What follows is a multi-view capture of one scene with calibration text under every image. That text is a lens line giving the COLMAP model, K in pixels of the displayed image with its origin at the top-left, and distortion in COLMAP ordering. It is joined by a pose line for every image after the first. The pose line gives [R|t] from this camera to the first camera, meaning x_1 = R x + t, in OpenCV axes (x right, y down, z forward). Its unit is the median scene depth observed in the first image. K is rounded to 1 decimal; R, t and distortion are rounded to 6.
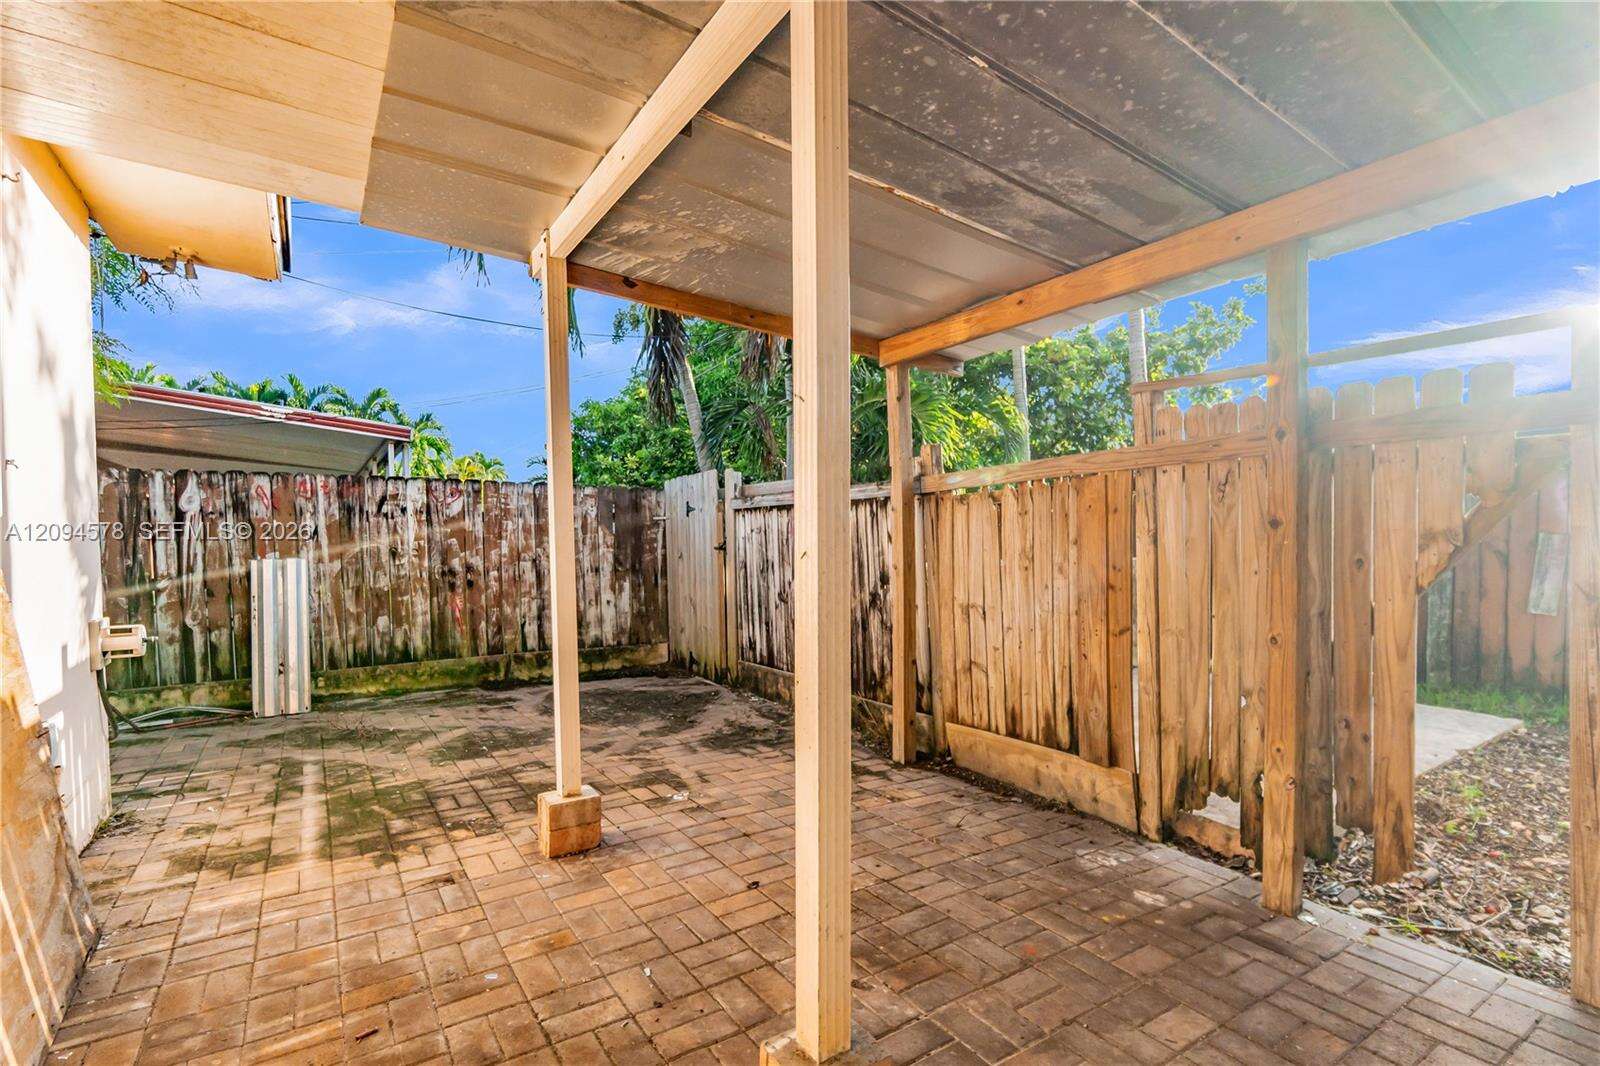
lens RADIAL K [[724.0, 0, 796.6], [0, 724.0, 523.2], [0, 0, 1]] dist [-0.002294, -0.000221]
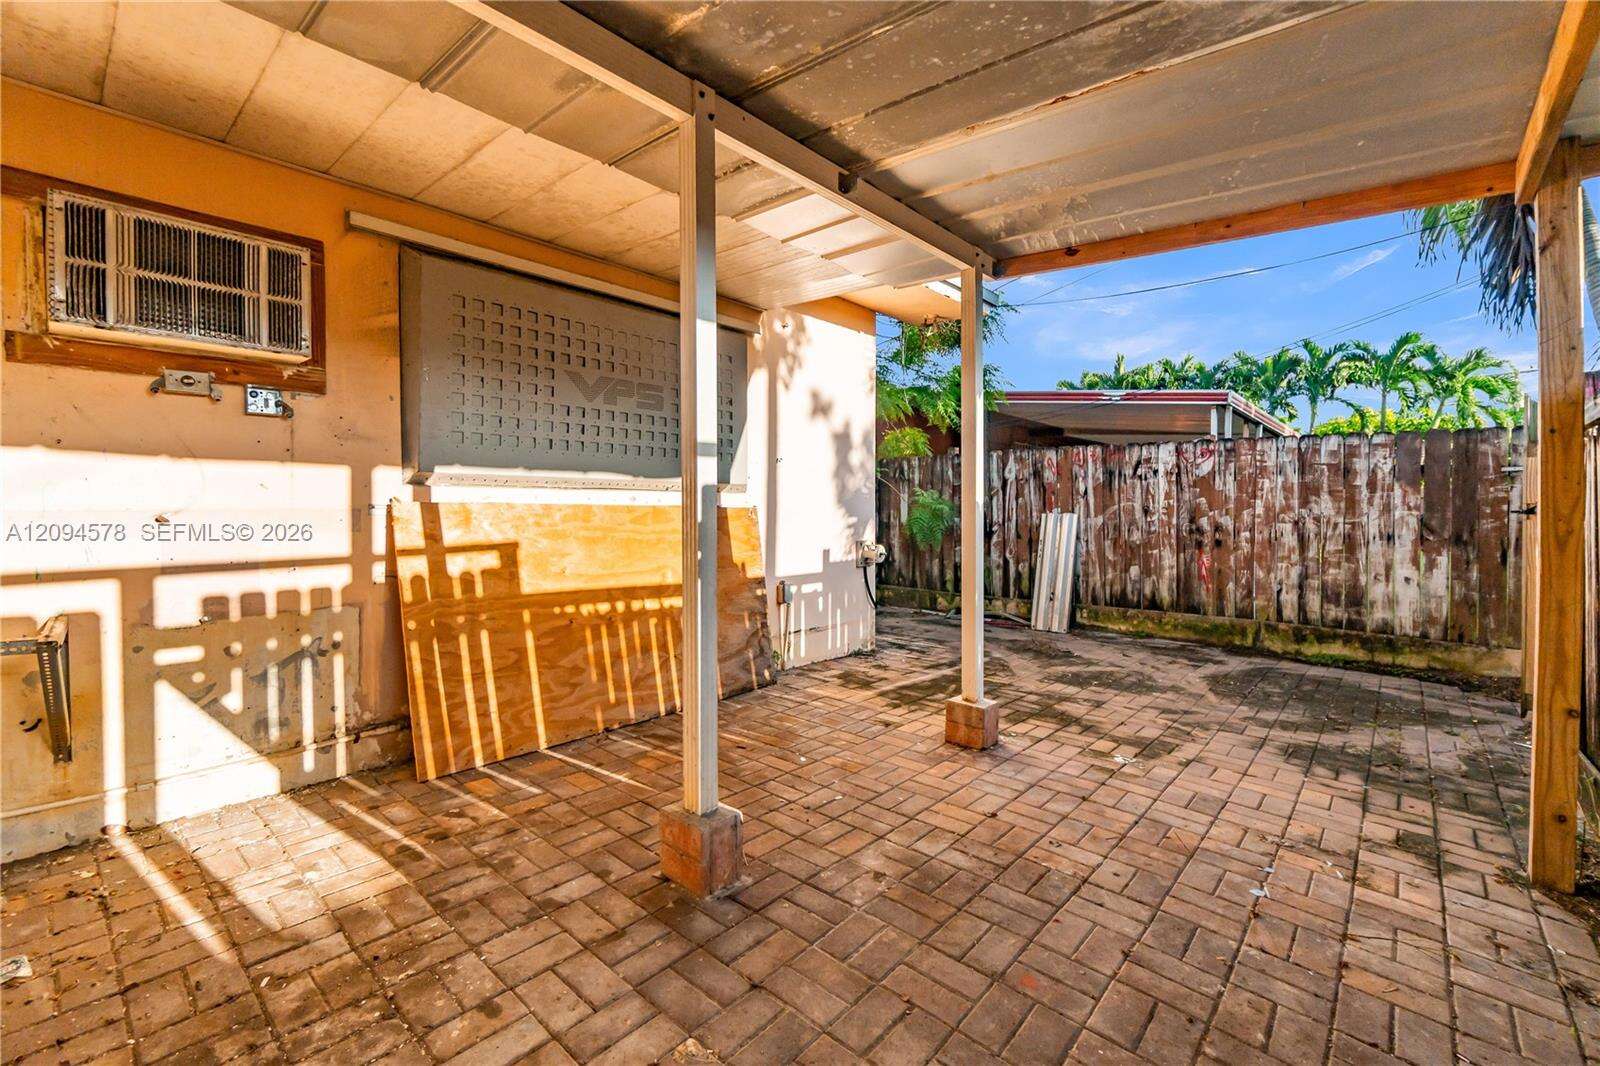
lens RADIAL K [[724.0, 0, 796.6], [0, 724.0, 523.2], [0, 0, 1]] dist [-0.002294, -0.000221]
pose [[0.236798, 0.030966, -0.971065, 0.399706], [0.015979, 0.999233, 0.035761, 0.011705], [0.971428, -0.023985, 0.236121, 0.212766]]
